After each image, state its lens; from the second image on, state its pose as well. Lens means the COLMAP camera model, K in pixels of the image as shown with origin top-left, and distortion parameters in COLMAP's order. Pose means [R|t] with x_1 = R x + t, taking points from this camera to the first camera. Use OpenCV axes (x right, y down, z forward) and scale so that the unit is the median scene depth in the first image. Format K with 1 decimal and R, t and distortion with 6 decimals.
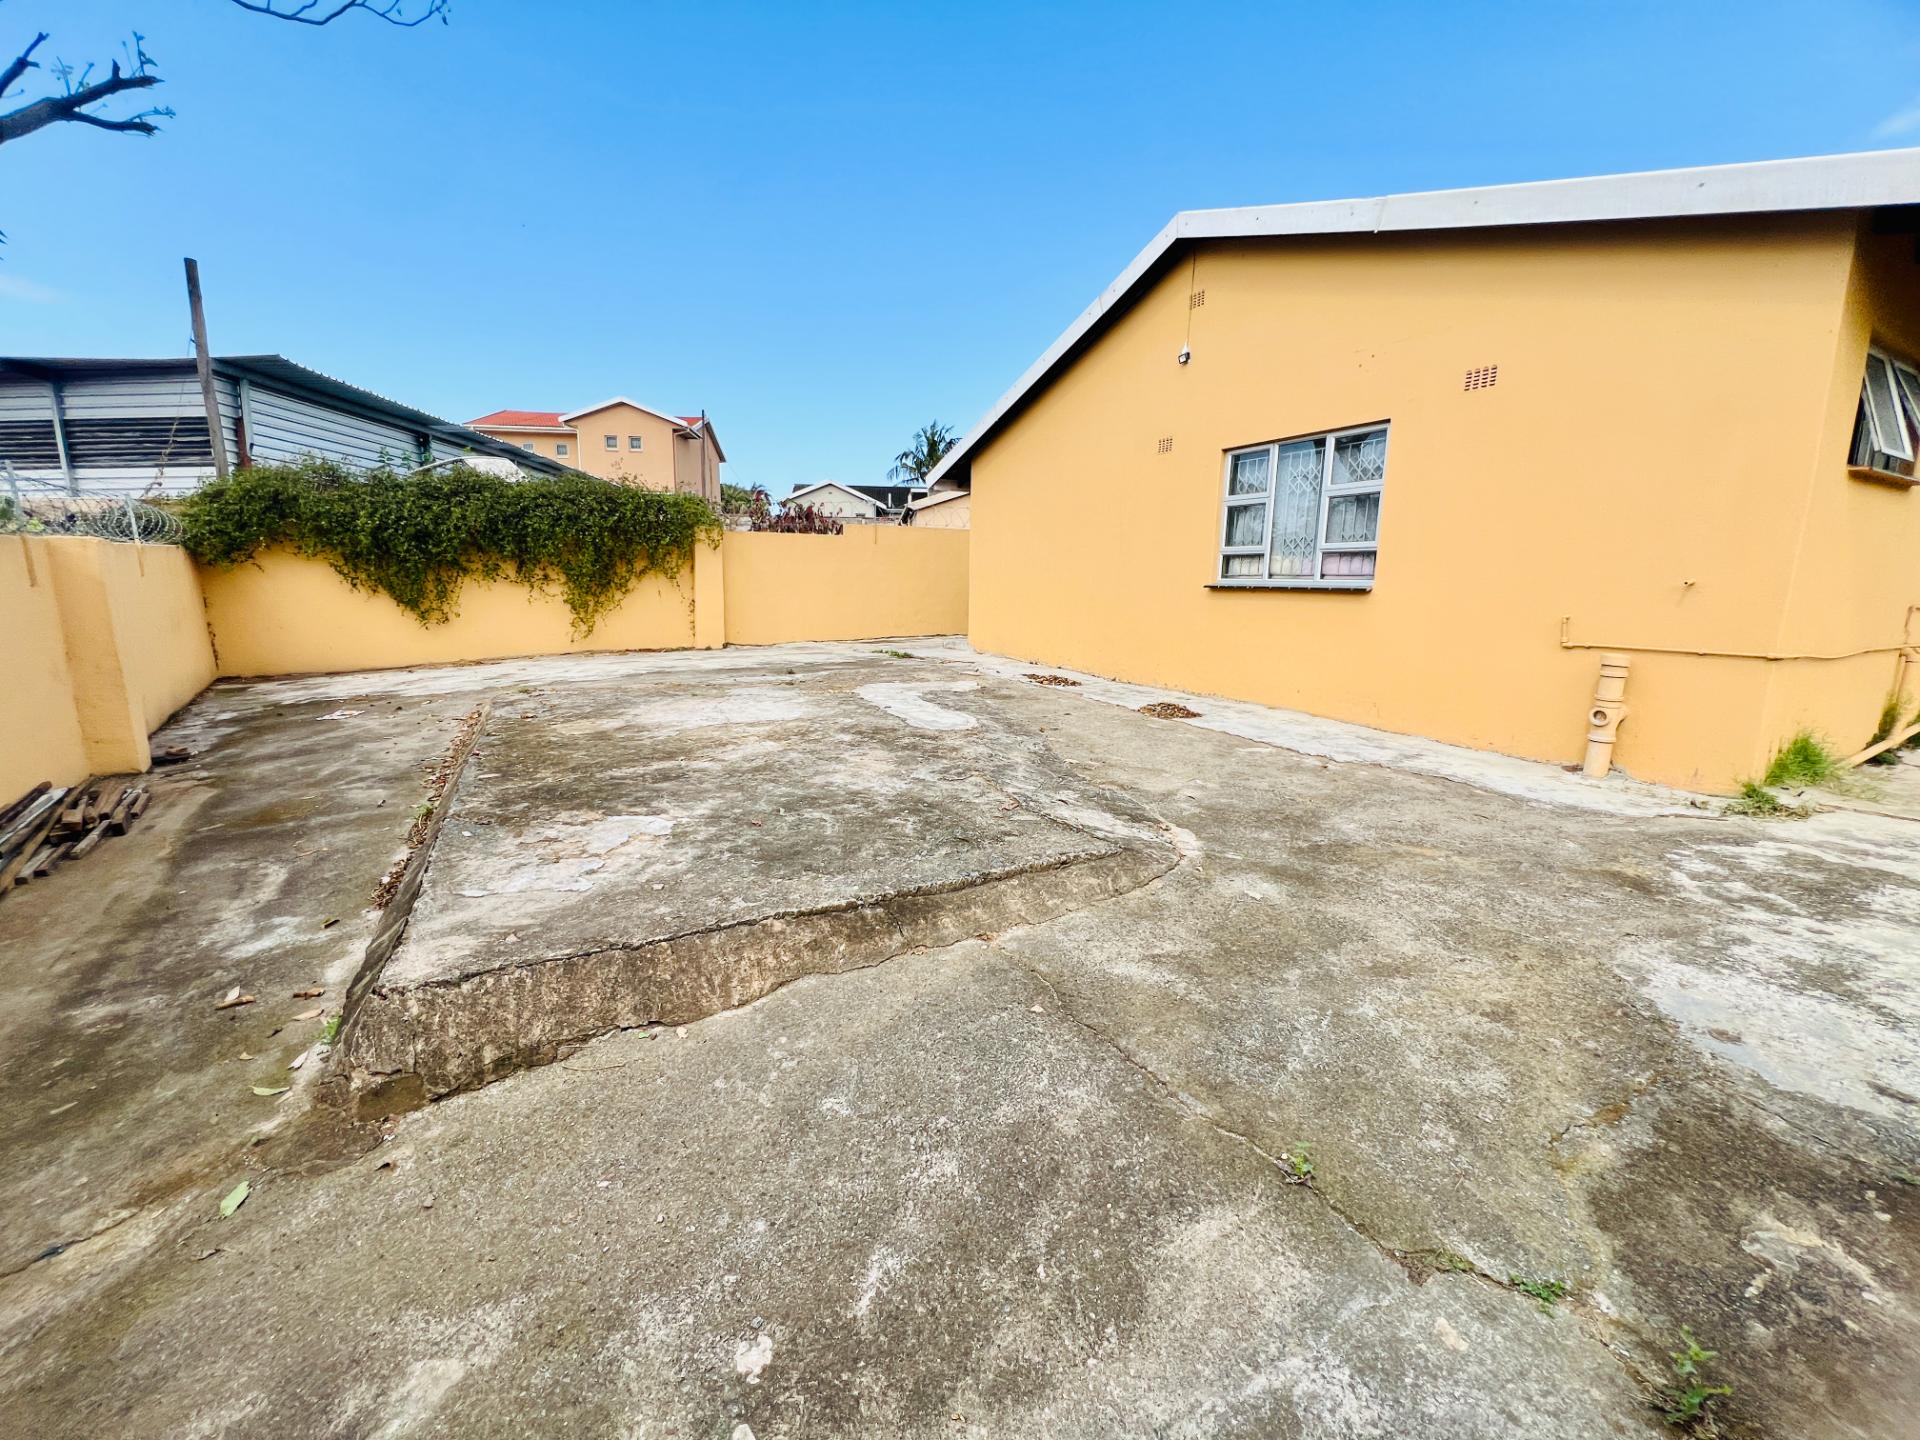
lens RADIAL K [[767.4, 0, 956.8], [0, 767.4, 717.4], [0, 0, 1]] dist [-0.002063, 0.000329]
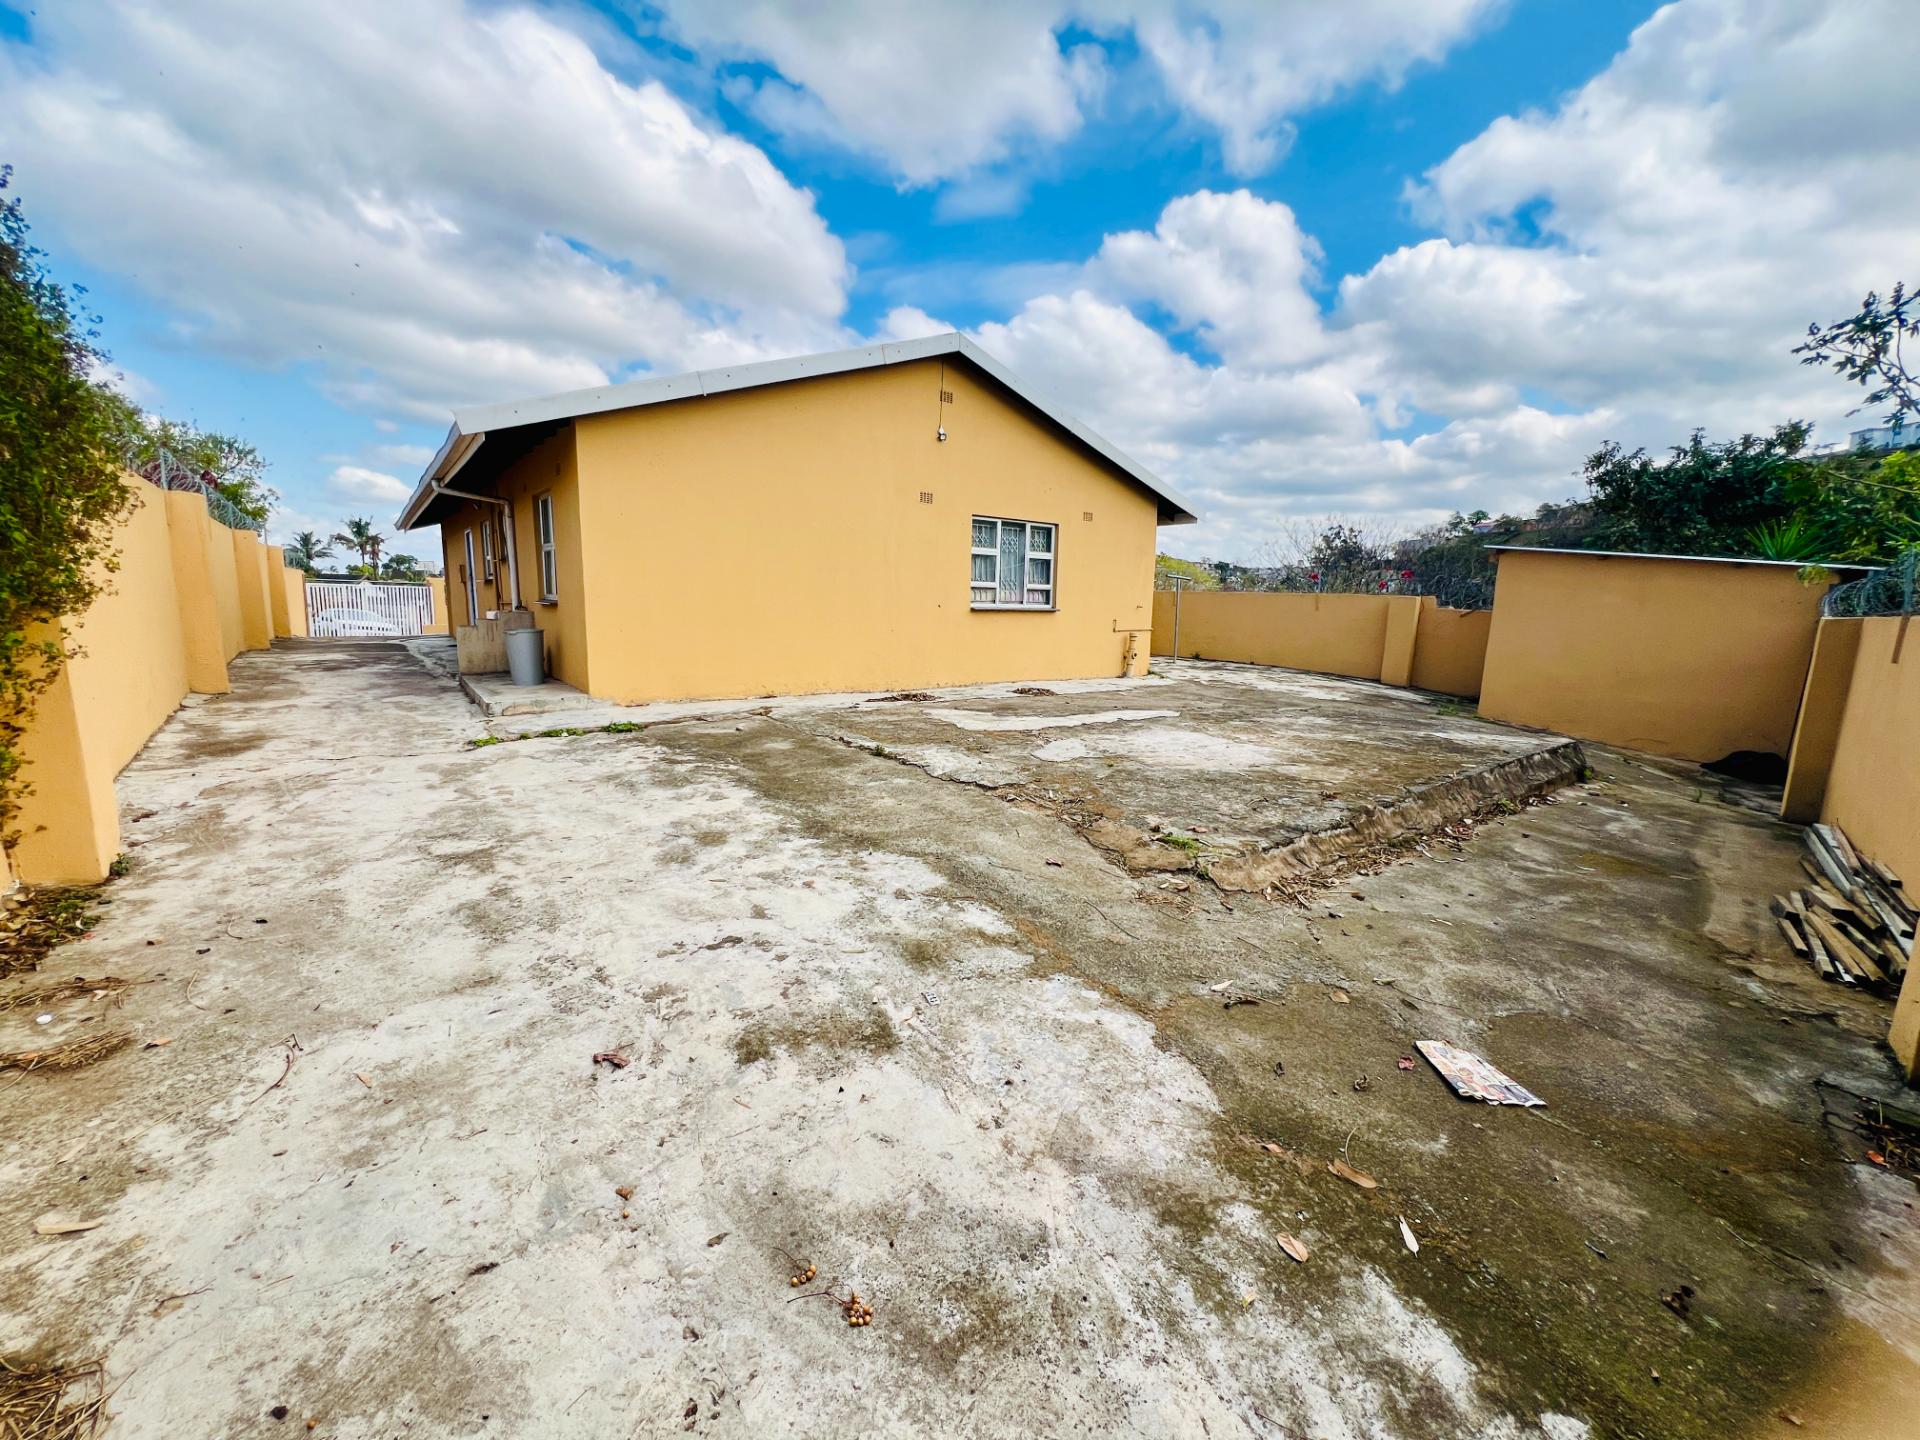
lens RADIAL K [[764.4, 0, 960.0], [0, 764.4, 720.0], [0, 0, 1]] dist [-0.001925, 0.000452]
pose [[-0.175800, -0.187227, 0.966458, -2.197503], [0.134748, 0.967930, 0.212023, -0.558581], [-0.975160, 0.167502, -0.144933, 2.548044]]
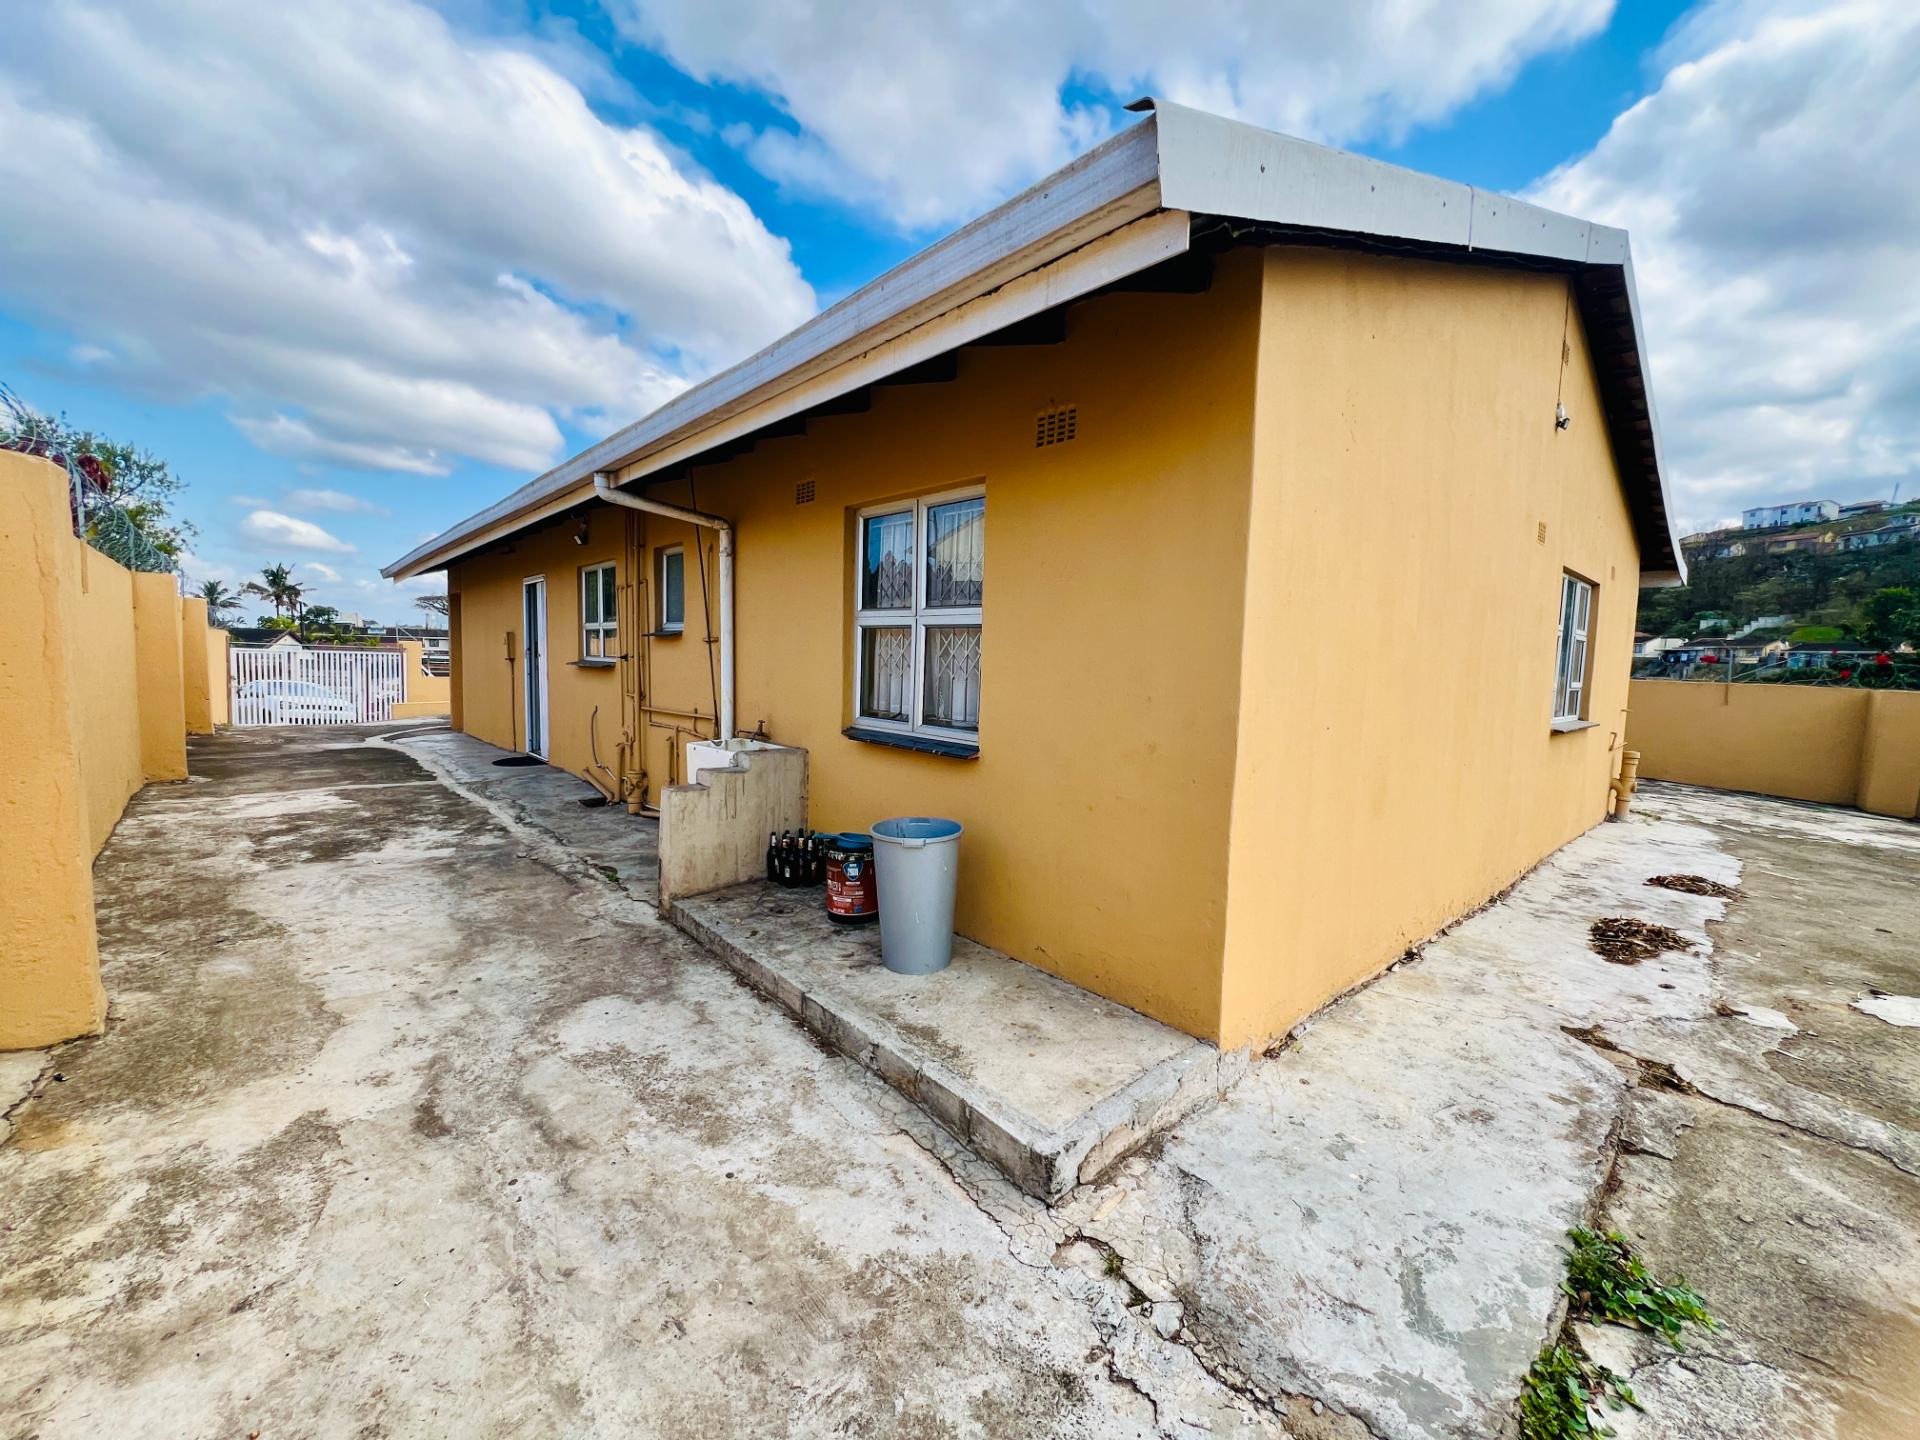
lens RADIAL K [[758.7, 0, 962.3], [0, 758.7, 716.8], [0, 0, 1]] dist [0.010439, 0.000162]
pose [[-0.249434, -0.111924, 0.961902, -0.587282], [0.123252, 0.981551, 0.146171, -0.762467], [-0.960516, 0.155017, -0.231037, 3.570252]]
